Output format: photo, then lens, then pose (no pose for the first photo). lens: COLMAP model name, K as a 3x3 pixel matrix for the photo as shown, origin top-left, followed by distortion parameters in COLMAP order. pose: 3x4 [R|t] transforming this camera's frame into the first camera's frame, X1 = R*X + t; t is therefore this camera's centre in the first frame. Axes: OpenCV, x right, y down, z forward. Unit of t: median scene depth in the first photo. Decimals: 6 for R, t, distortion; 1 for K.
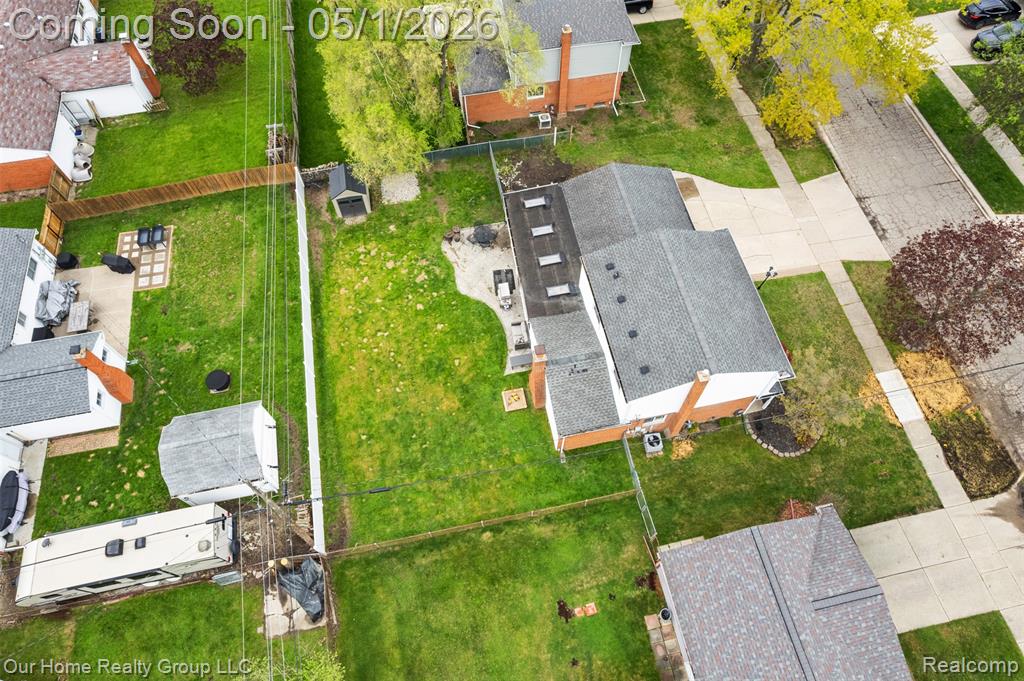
lens RADIAL K [[655.9, 0, 515.8], [0, 655.9, 340.1], [0, 0, 1]] dist [-0.077605, 0.072969]
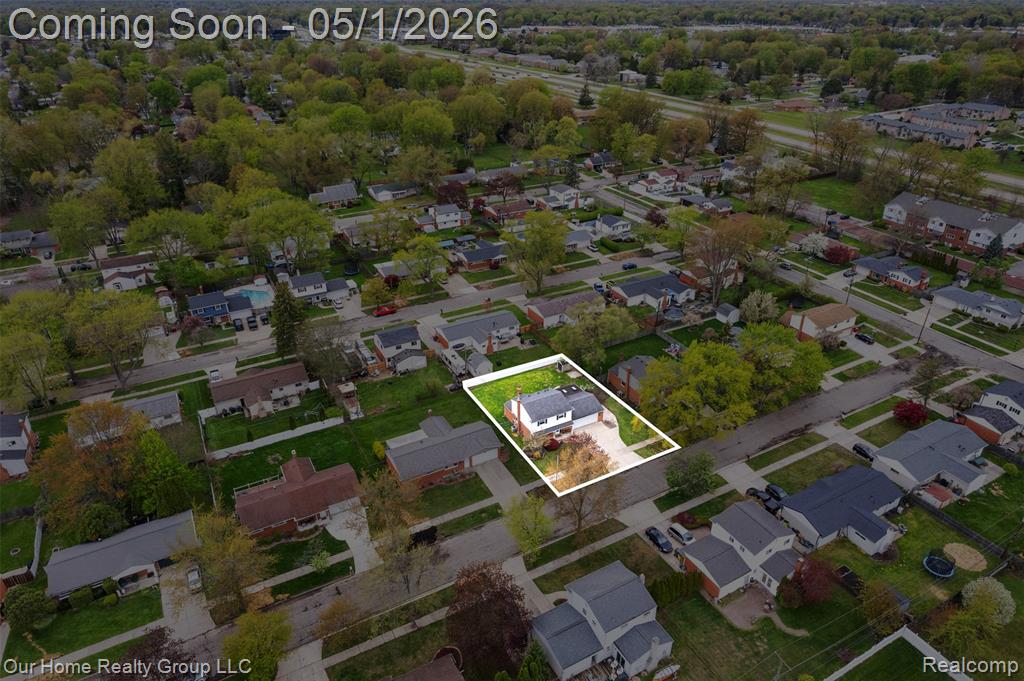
lens RADIAL K [[655.9, 0, 515.8], [0, 655.9, 340.1], [0, 0, 1]] dist [-0.077605, 0.072969]
pose [[0.290184, 0.459704, -0.839324, 2.714796], [-0.837024, 0.547071, 0.010246, -0.137082], [0.463880, 0.699561, 0.543535, -1.153633]]
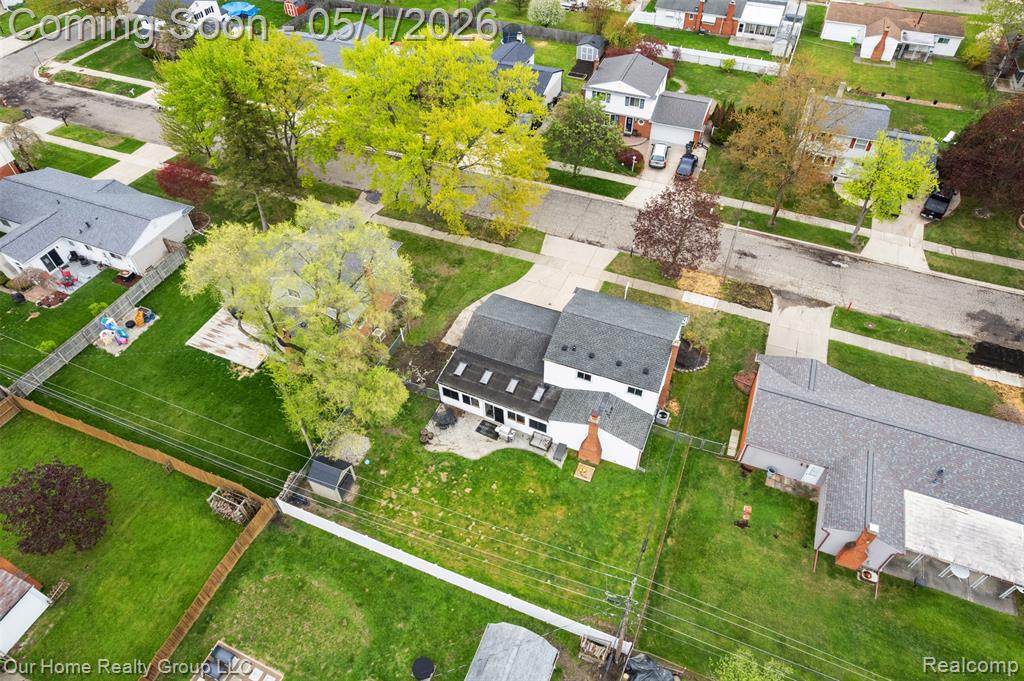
lens RADIAL K [[655.9, 0, 515.8], [0, 655.9, 340.1], [0, 0, 1]] dist [-0.077605, 0.072969]
pose [[0.558647, -0.603708, 0.568727, -0.621173], [0.731731, 0.681577, 0.004737, -0.182744], [-0.390491, 0.413509, 0.822513, -0.111121]]
